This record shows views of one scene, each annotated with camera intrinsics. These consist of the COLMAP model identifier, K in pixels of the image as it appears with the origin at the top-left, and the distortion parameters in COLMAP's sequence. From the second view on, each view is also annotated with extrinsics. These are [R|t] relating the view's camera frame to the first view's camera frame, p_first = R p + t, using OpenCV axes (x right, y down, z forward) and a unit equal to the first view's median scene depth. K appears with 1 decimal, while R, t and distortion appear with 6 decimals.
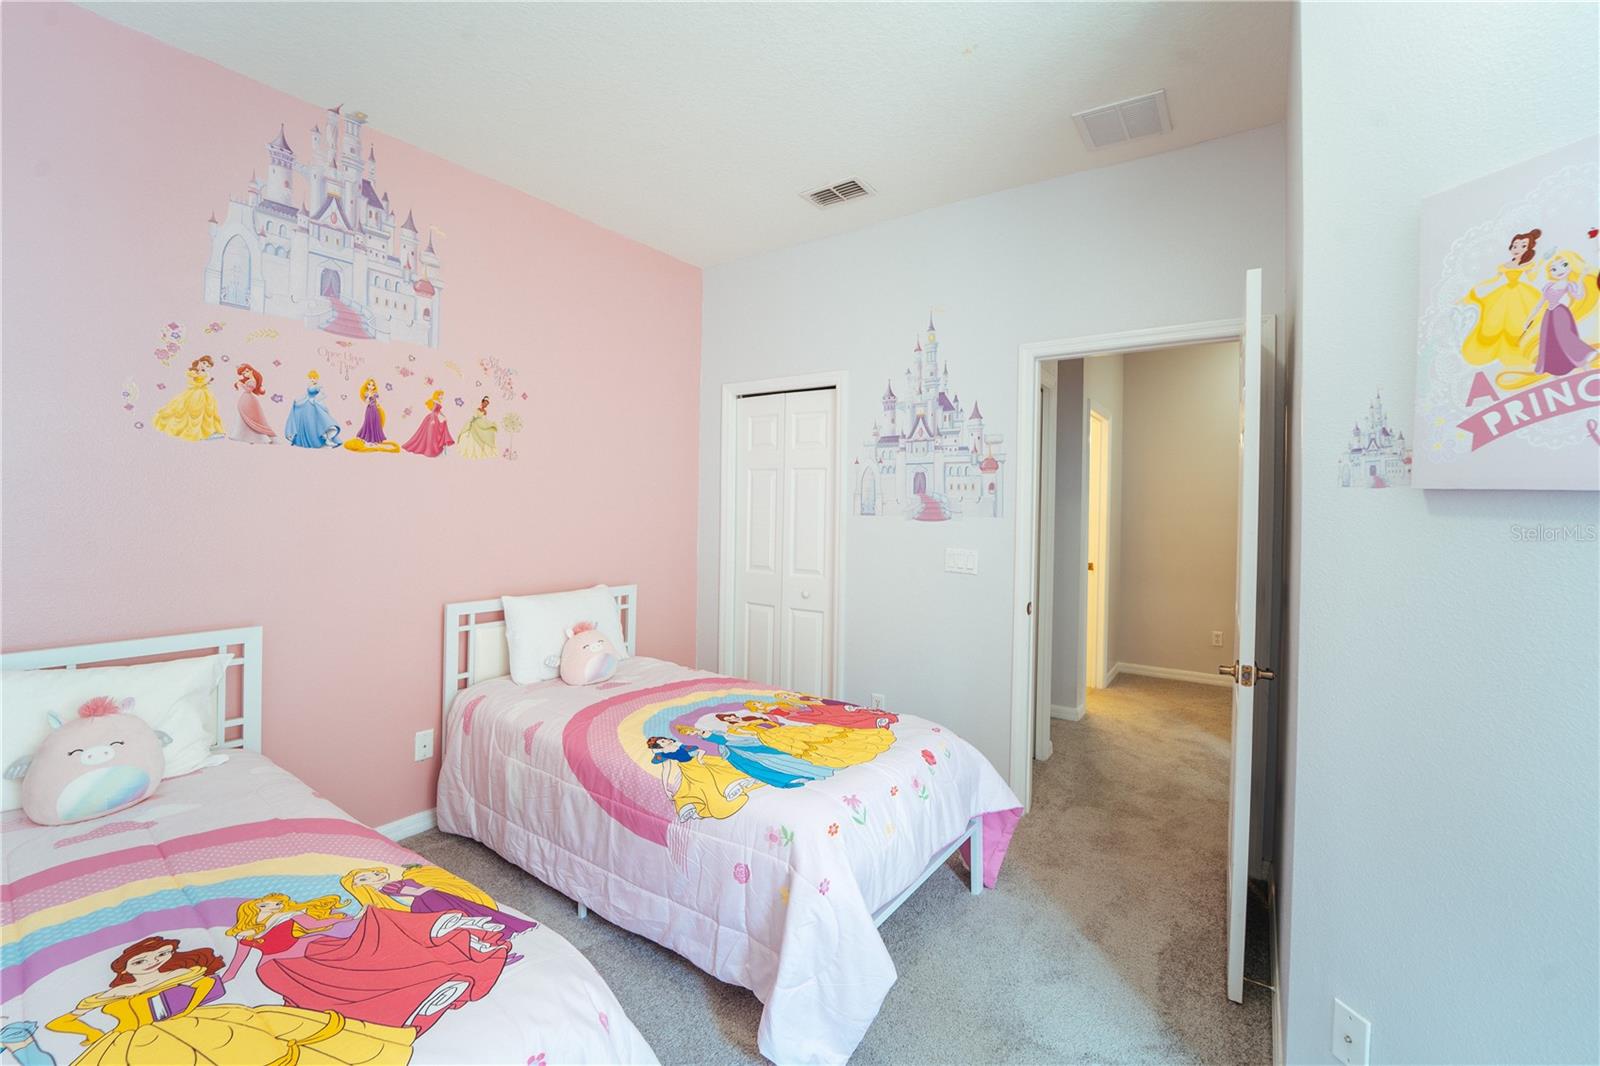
lens RADIAL K [[670.2, 0, 799.0], [0, 670.2, 501.8], [0, 0, 1]] dist [-0.020481, -0.000864]
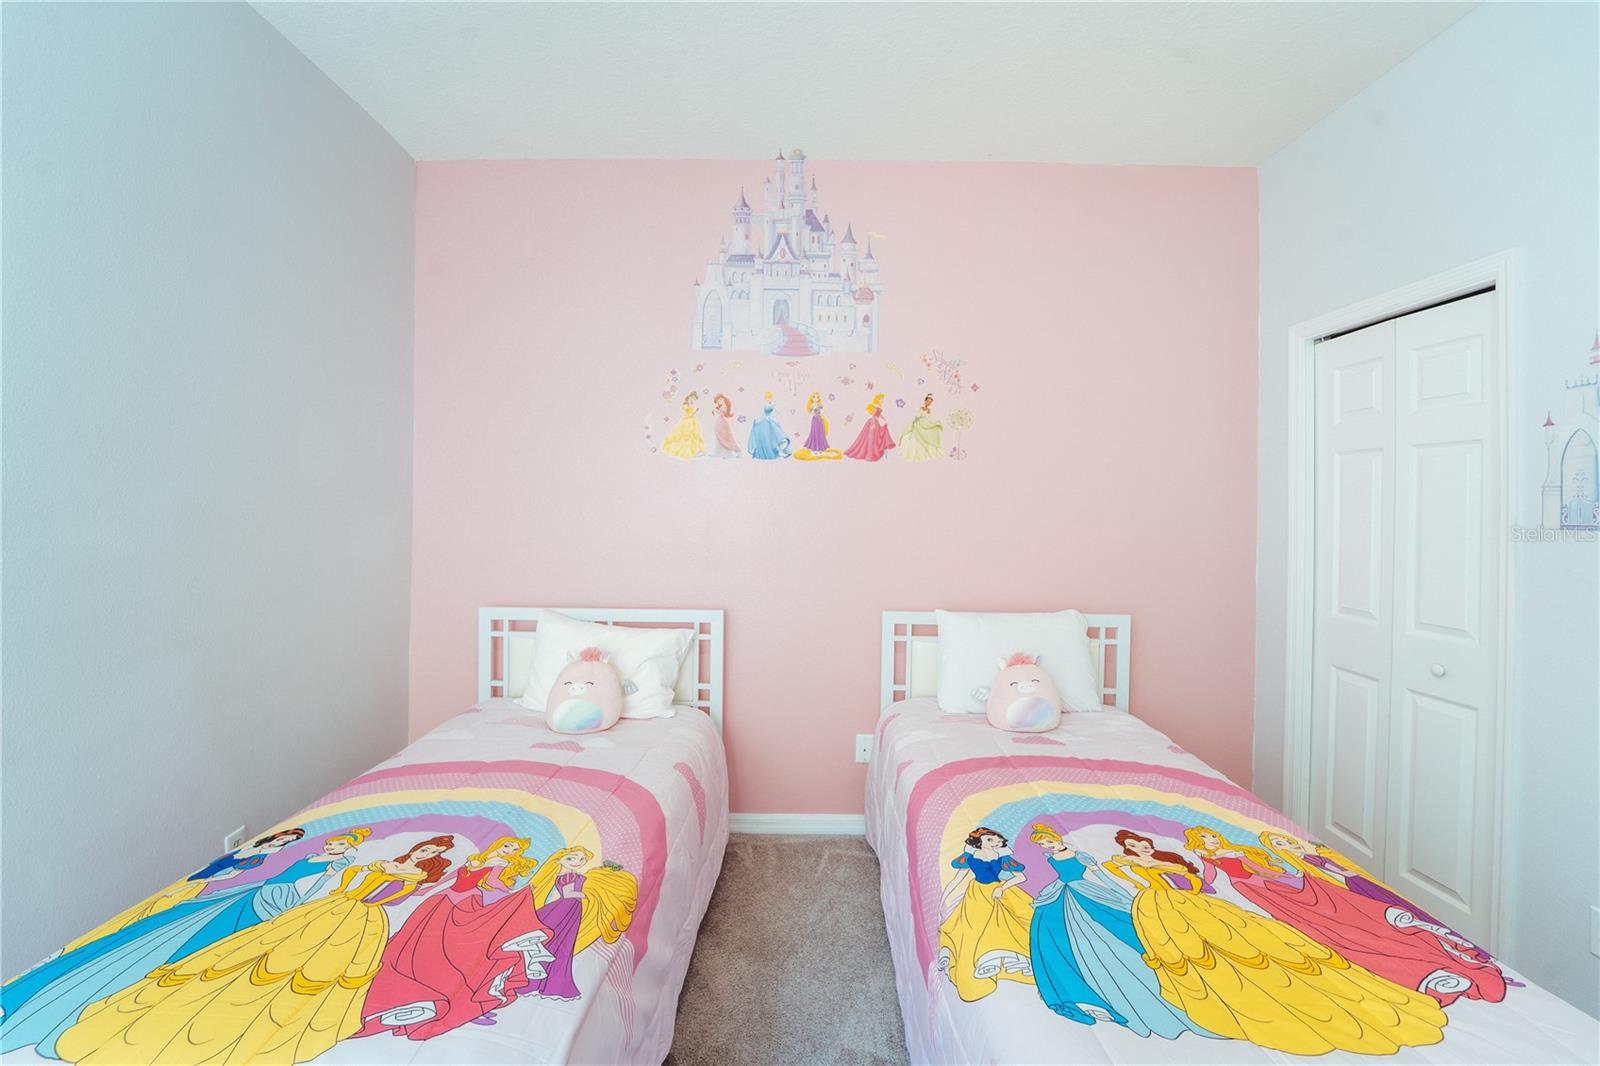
lens RADIAL K [[670.2, 0, 799.0], [0, 670.2, 501.8], [0, 0, 1]] dist [-0.020481, -0.000864]
pose [[0.567321, -0.011805, -0.823412, 0.235451], [0.001286, 0.999909, -0.013449, 0.007167], [0.823496, 0.006571, 0.567284, 0.374572]]
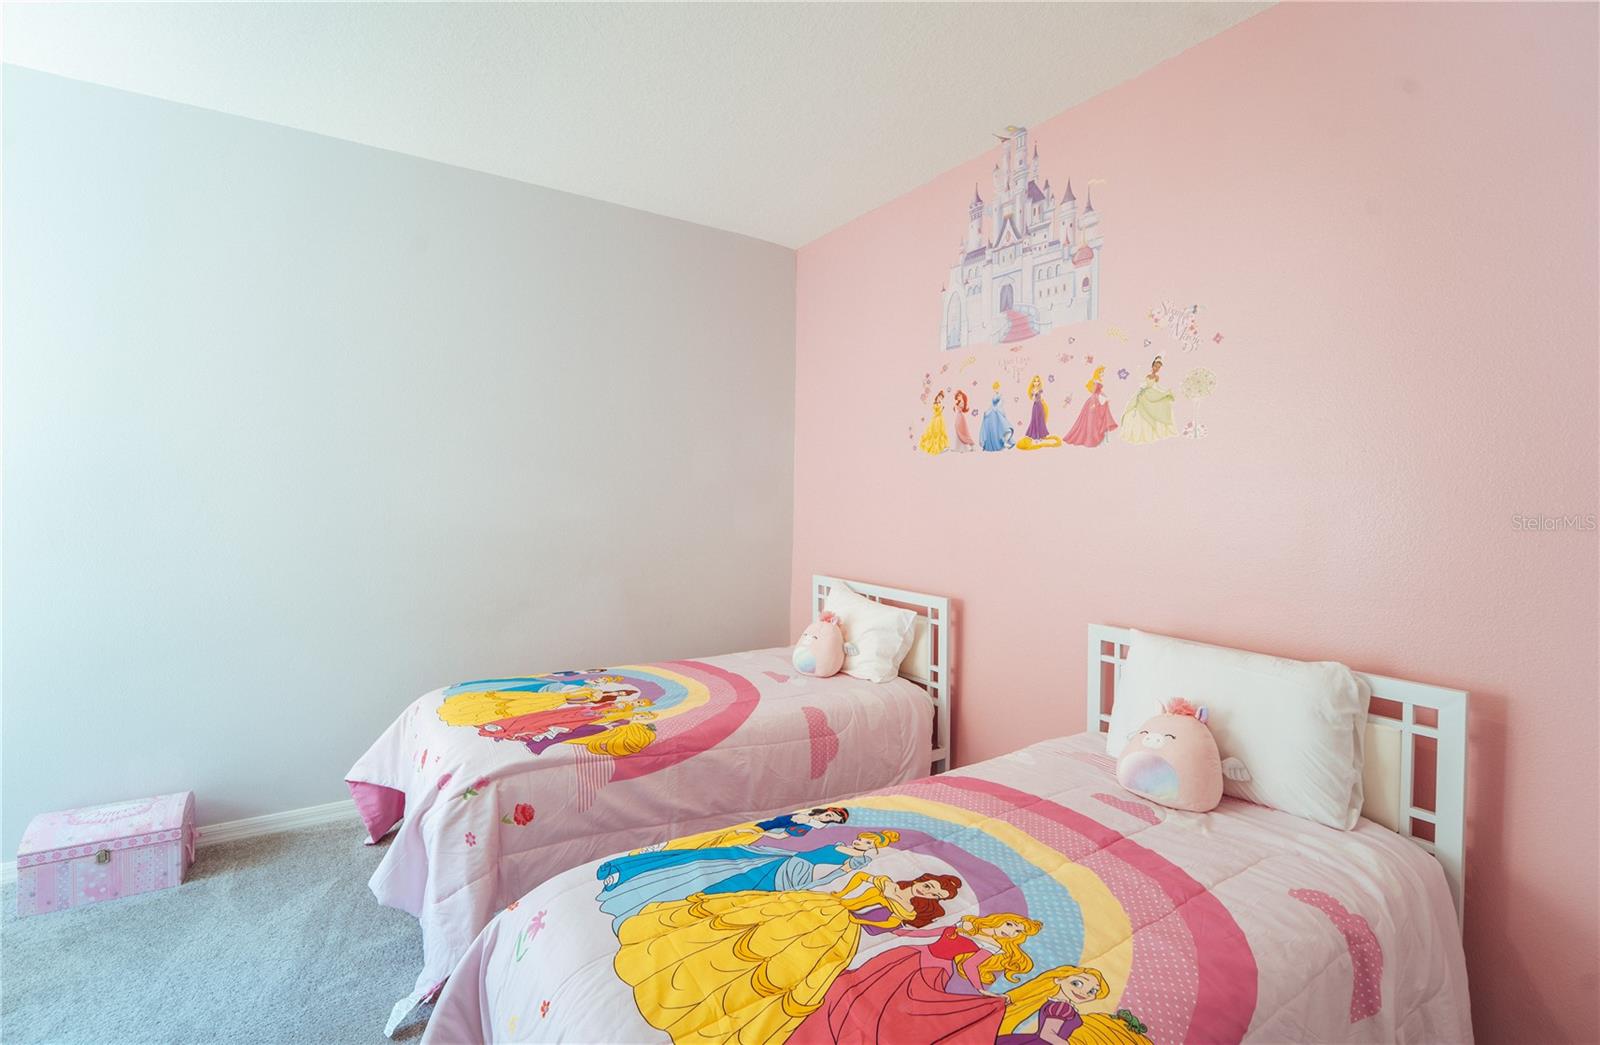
lens RADIAL K [[708.3, 0, 798.6], [0, 708.3, 488.5], [0, 0, 1]] dist [-0.014449, -0.000044]
pose [[-0.376180, -0.028110, -0.926120, 0.472526], [-0.016125, 0.999587, -0.023790, 0.014809], [0.926406, 0.005984, -0.376478, 1.097436]]
